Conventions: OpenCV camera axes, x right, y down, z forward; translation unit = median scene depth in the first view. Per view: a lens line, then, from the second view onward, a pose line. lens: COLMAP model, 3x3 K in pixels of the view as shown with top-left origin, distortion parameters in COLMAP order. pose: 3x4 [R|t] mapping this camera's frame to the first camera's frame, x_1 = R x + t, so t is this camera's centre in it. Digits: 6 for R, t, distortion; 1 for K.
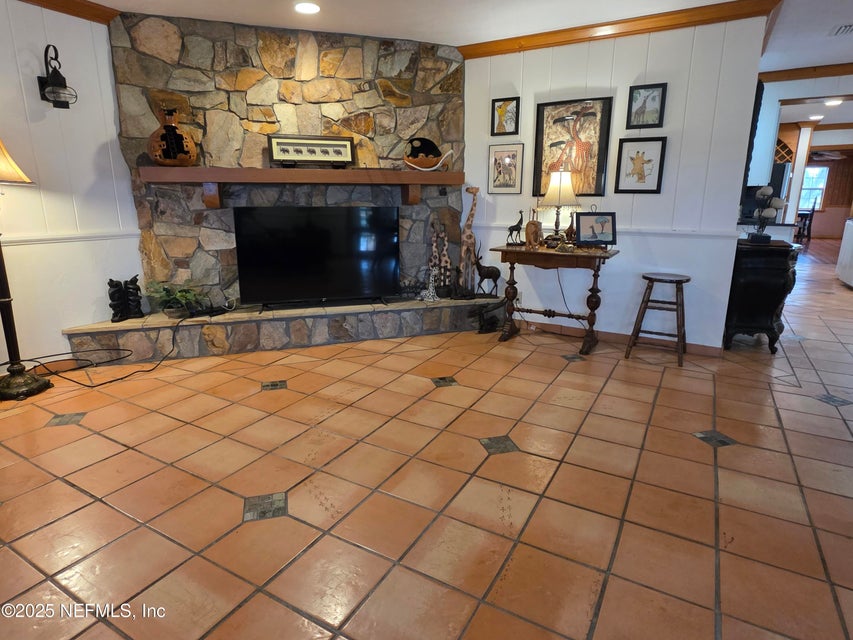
lens RADIAL K [[489.9, 0, 424.5], [0, 489.9, 316.9], [0, 0, 1]] dist [-0.004917, 0.002868]
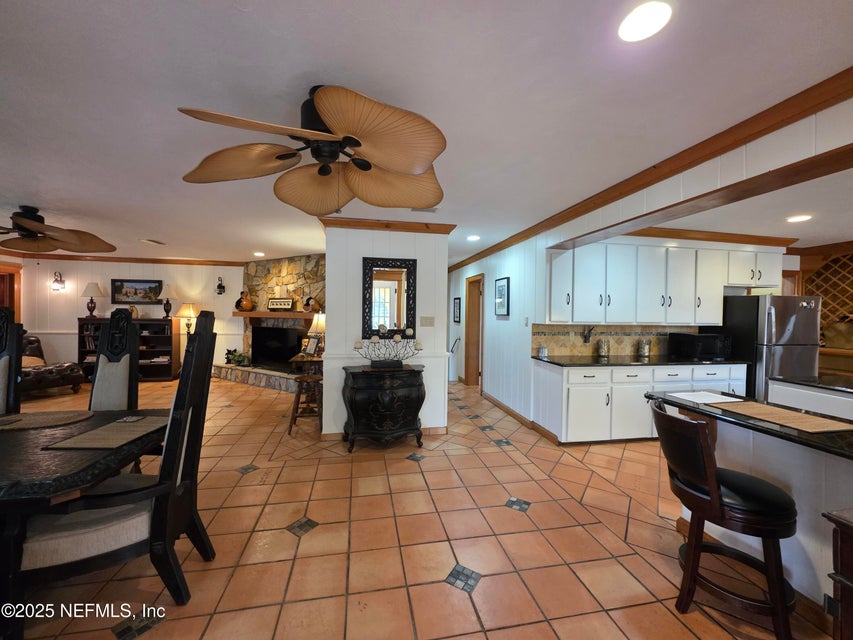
lens RADIAL K [[340.0, 0, 425.2], [0, 340.0, 318.5], [0, 0, 1]] dist [-0.001193, 0.000418]
pose [[0.658825, 0.021792, -0.751980, 1.532057], [-0.186295, 0.973173, -0.135015, -0.187726], [0.728865, 0.229042, 0.645210, 0.482865]]
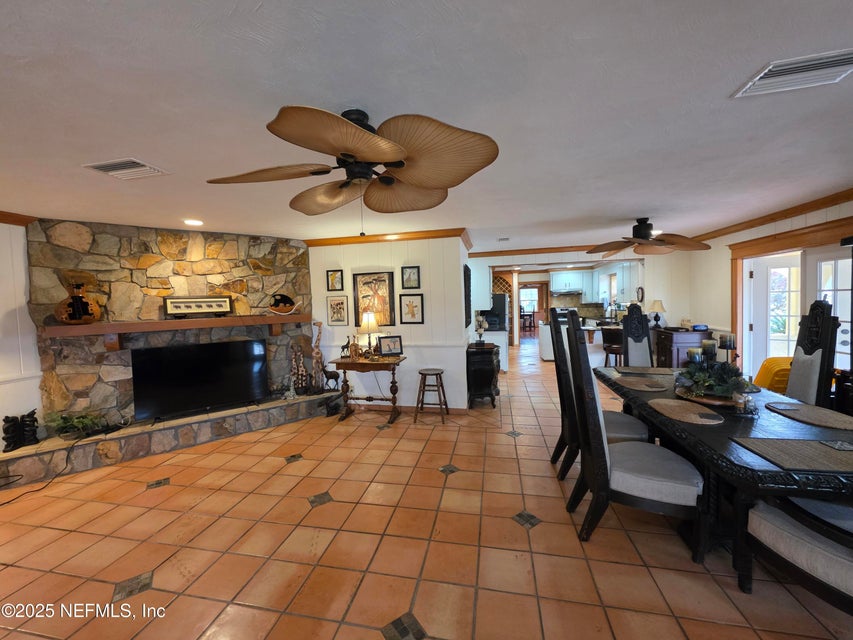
lens RADIAL K [[340.0, 0, 424.4], [0, 340.0, 316.7], [0, 0, 1]] dist [-0.001193, 0.000418]
pose [[0.949512, -0.045879, 0.310357, 0.098273], [0.108015, 0.976576, -0.186098, -0.045688], [-0.294549, 0.210226, 0.932226, -0.151958]]
